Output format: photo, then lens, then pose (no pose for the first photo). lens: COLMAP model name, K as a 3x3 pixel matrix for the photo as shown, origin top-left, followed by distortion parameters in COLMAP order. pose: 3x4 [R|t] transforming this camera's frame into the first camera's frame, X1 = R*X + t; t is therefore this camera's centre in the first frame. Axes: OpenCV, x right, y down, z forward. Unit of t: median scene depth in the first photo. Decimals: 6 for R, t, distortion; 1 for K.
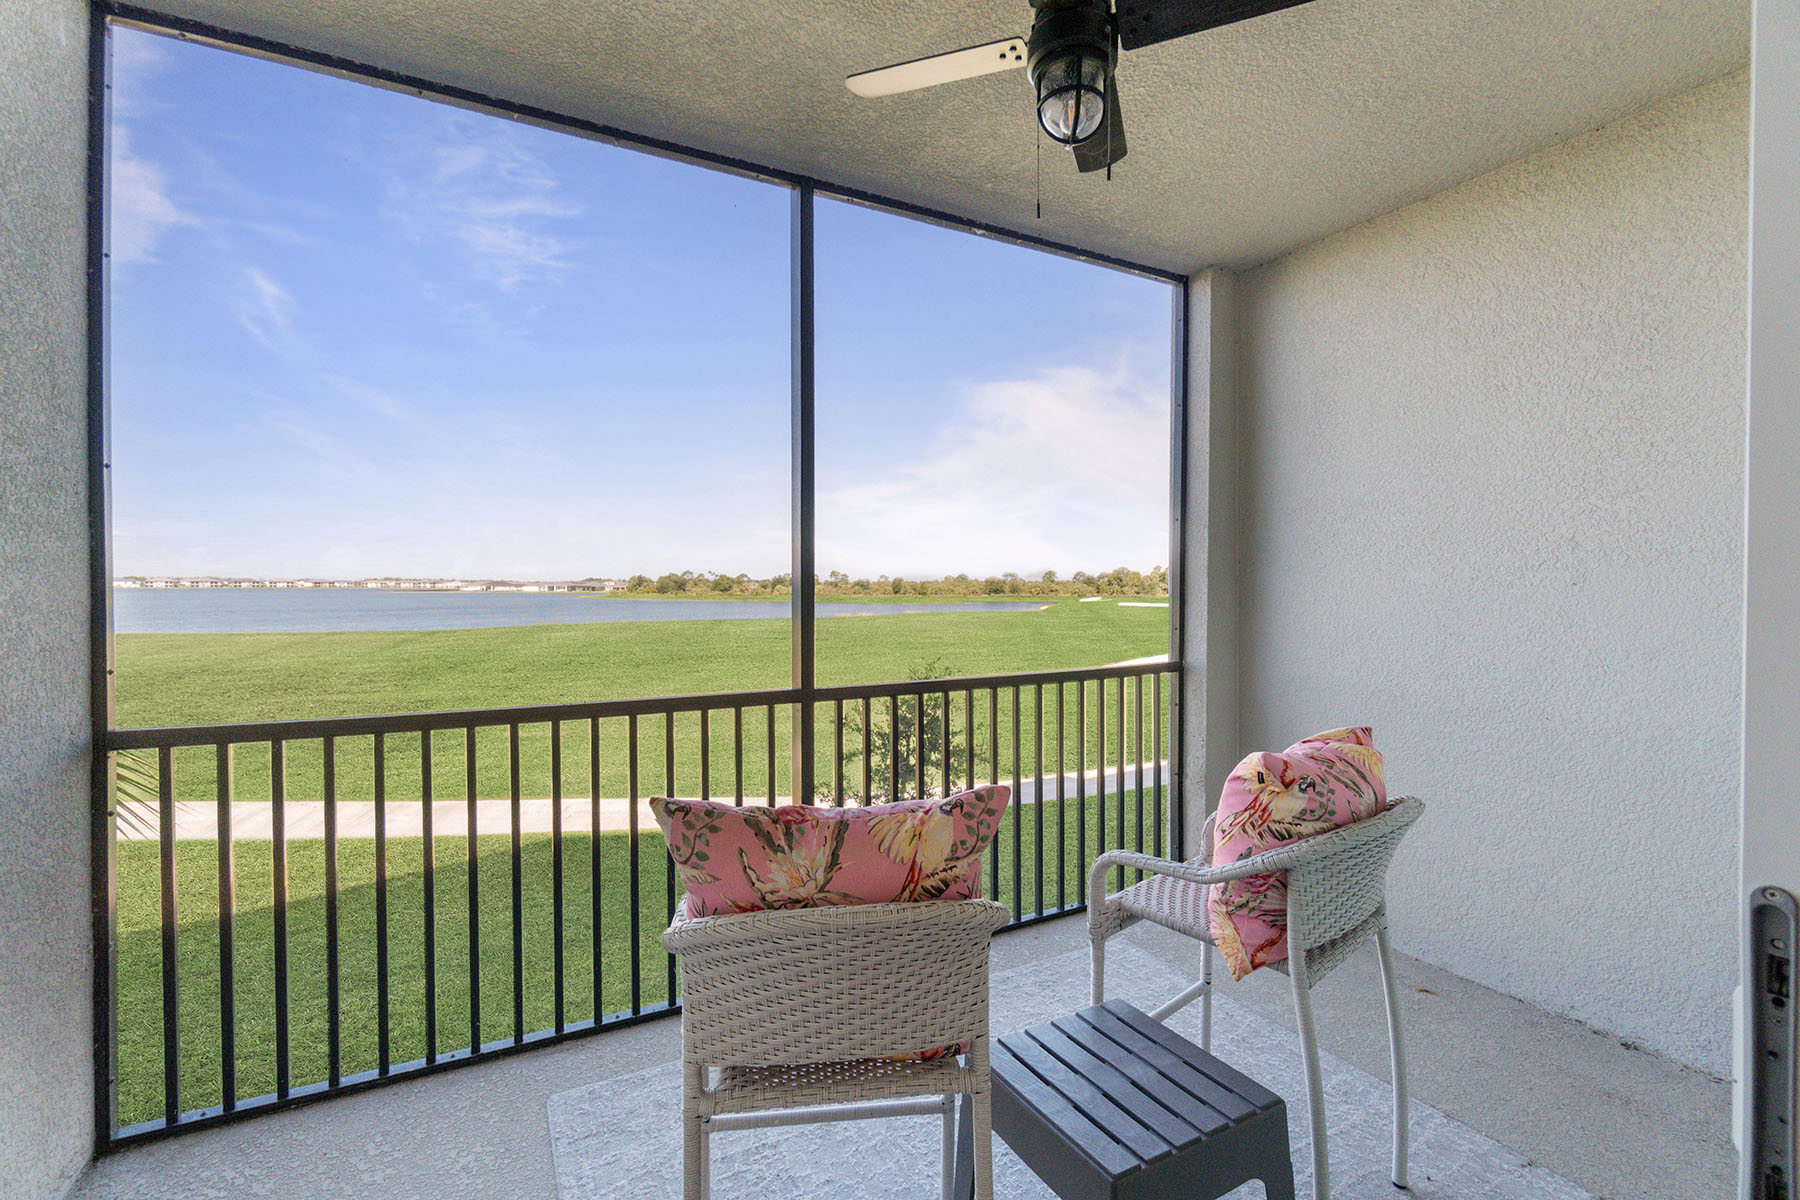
lens RADIAL K [[781.1, 0, 889.4], [0, 781.1, 597.8], [0, 0, 1]] dist [-0.005620, 0.001167]
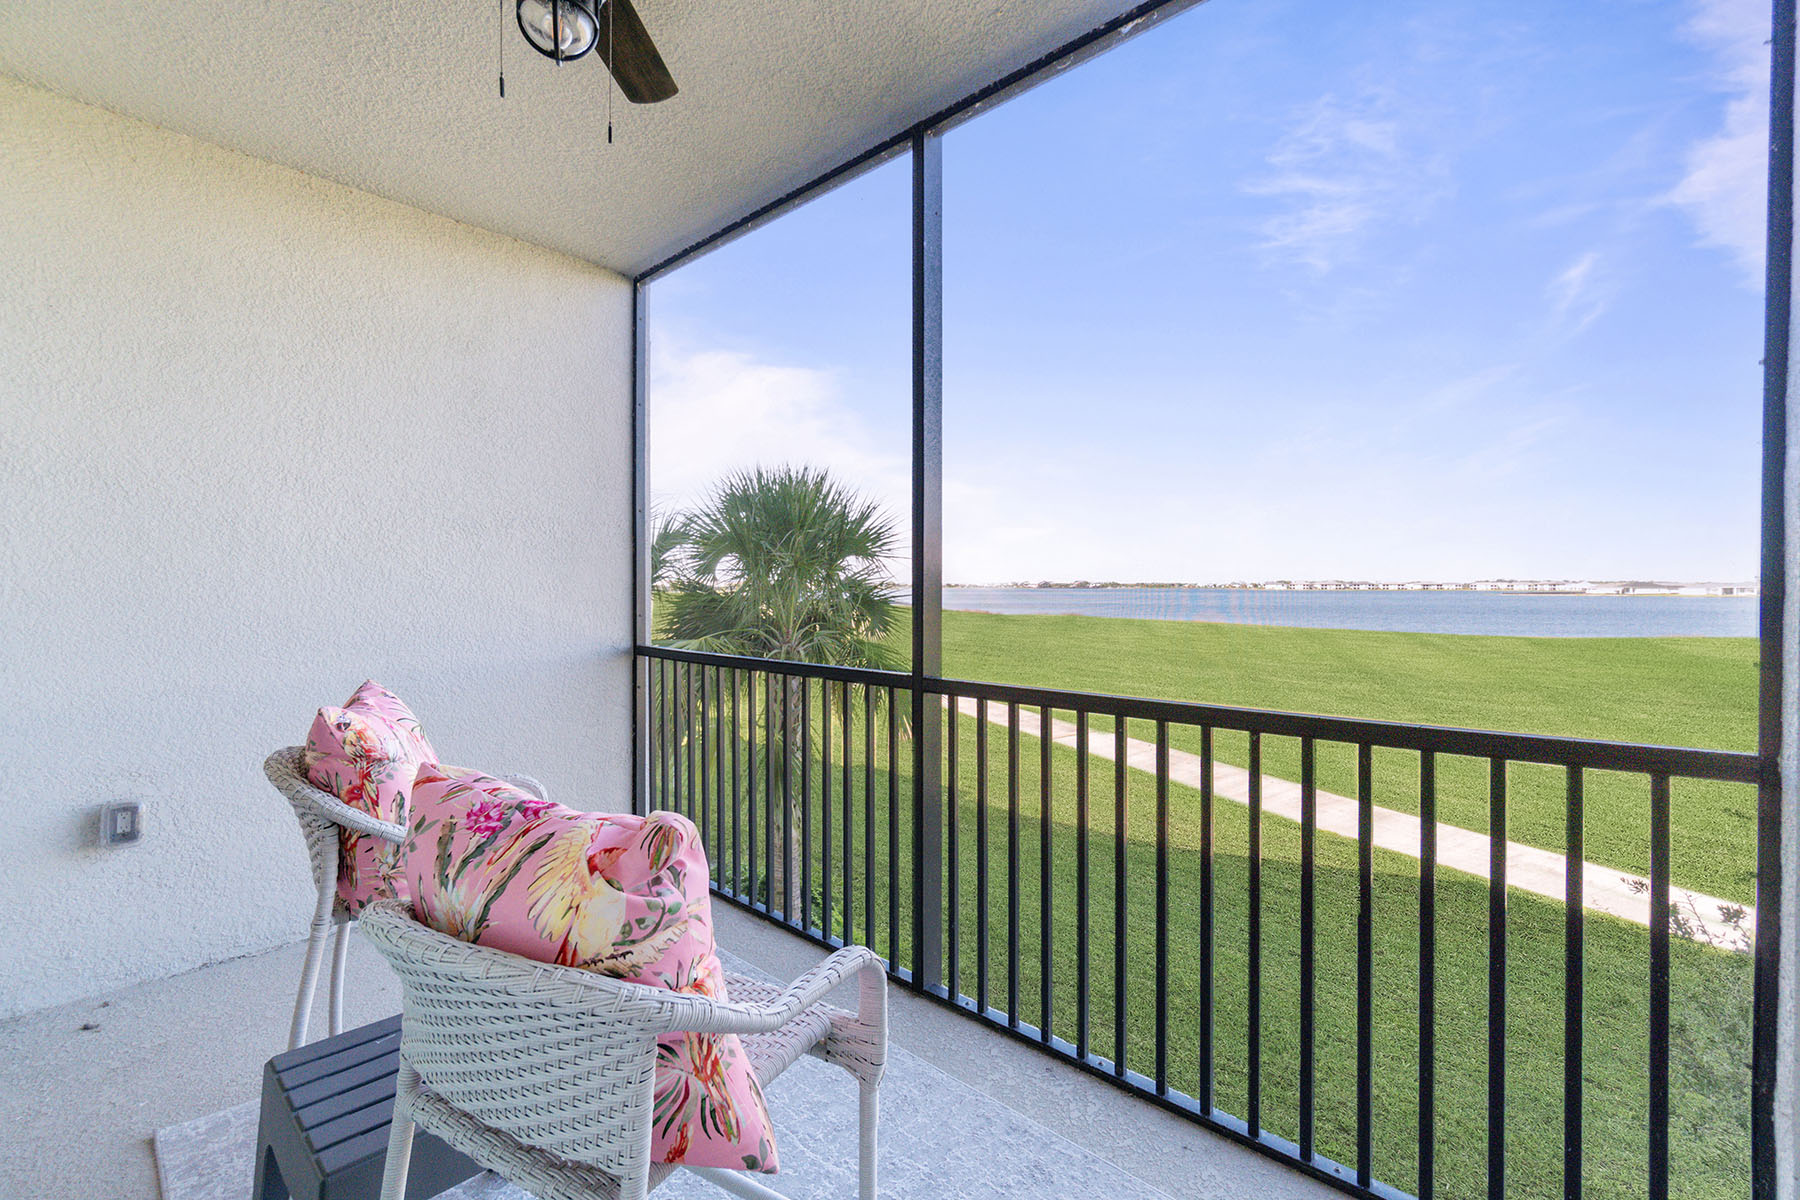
lens RADIAL K [[781.1, 0, 889.4], [0, 781.1, 597.8], [0, 0, 1]] dist [-0.005620, 0.001167]
pose [[0.323169, 0.011680, -0.946269, 0.161497], [-0.014464, 0.999868, 0.007401, 0.003888], [0.946231, 0.011295, 0.323295, 0.140675]]
